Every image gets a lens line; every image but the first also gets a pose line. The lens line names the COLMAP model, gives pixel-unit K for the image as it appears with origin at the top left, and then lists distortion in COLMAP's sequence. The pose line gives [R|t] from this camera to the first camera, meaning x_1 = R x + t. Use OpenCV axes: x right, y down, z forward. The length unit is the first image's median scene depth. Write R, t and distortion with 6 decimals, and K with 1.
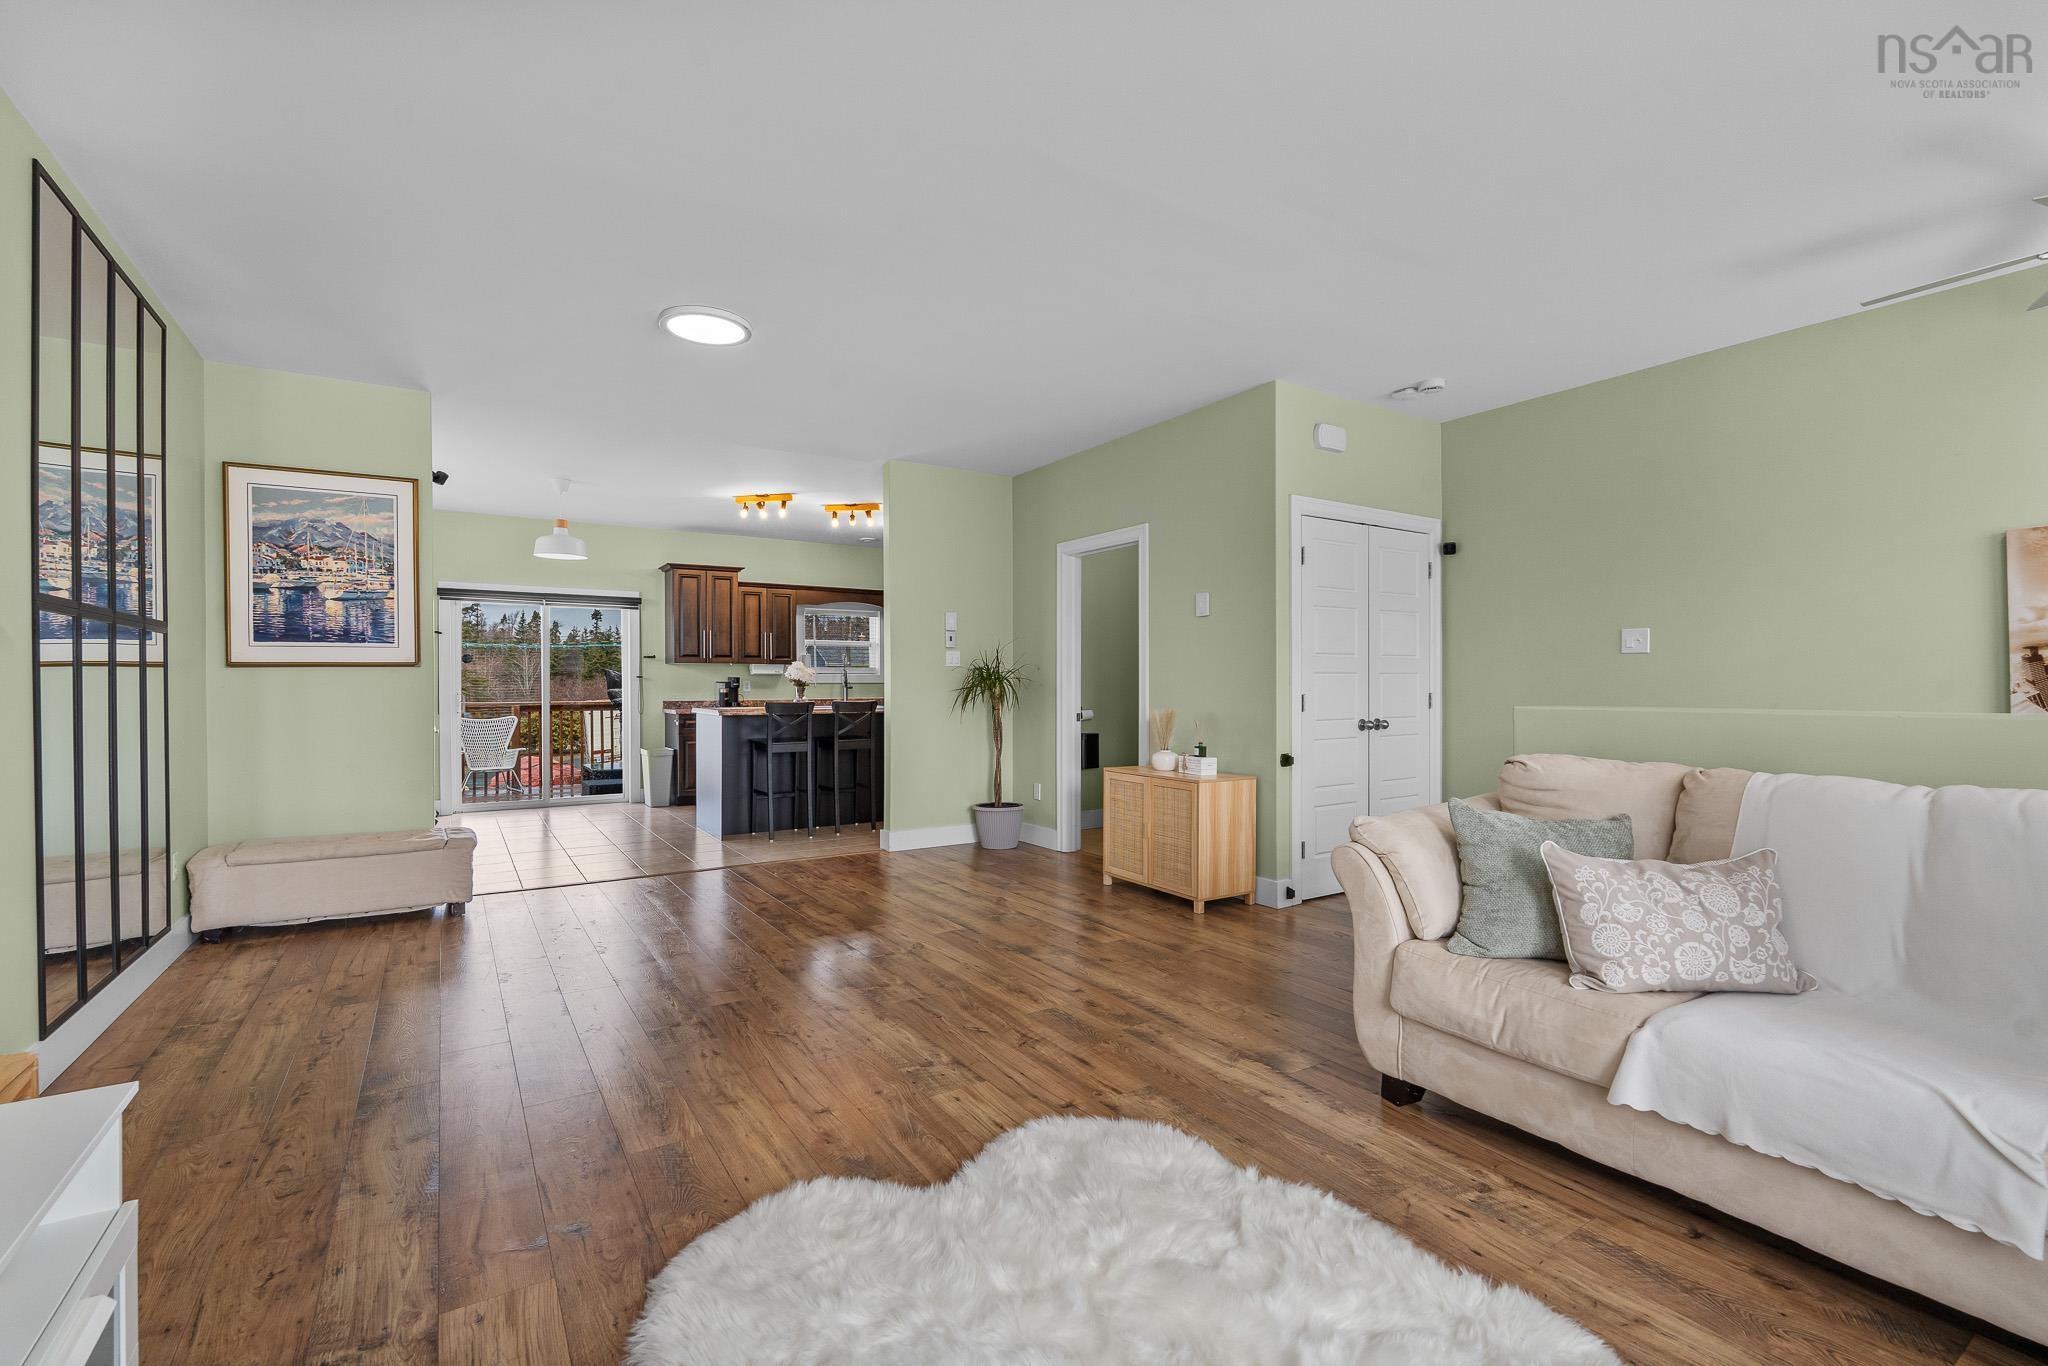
lens RADIAL K [[897.4, 0, 1026.8], [0, 897.4, 685.0], [0, 0, 1]] dist [-0.006571, 0.000691]
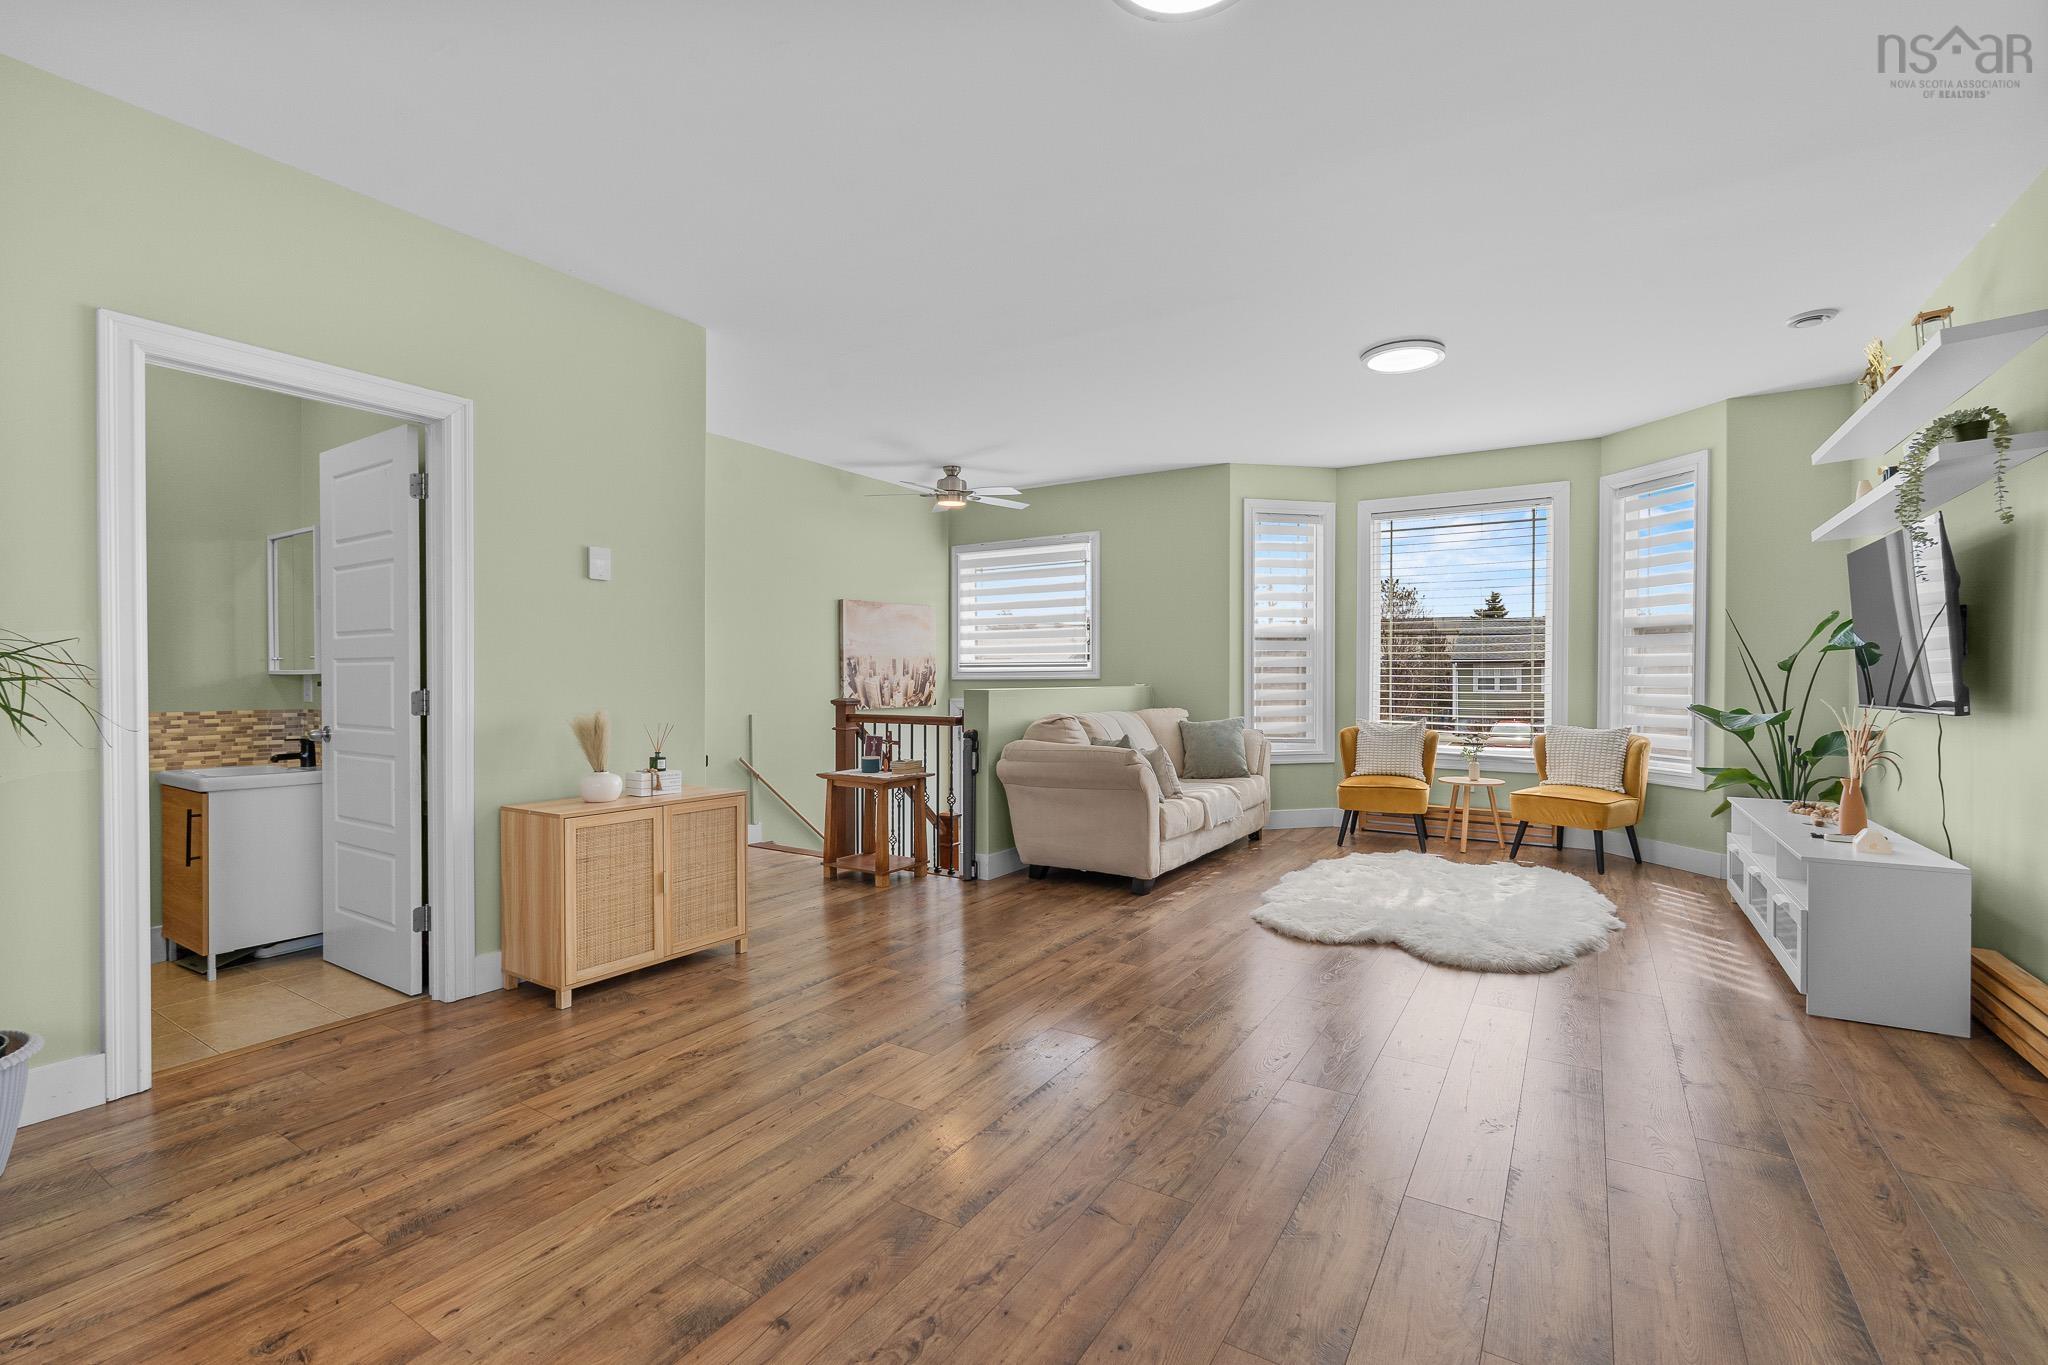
lens RADIAL K [[897.4, 0, 1021.7], [0, 897.4, 683.7], [0, 0, 1]] dist [-0.006571, 0.000691]
pose [[-0.417208, -0.004528, 0.908800, -0.619044], [0.000359, 0.999987, 0.005147, 0.003065], [-0.908811, 0.002474, -0.417201, 1.033556]]
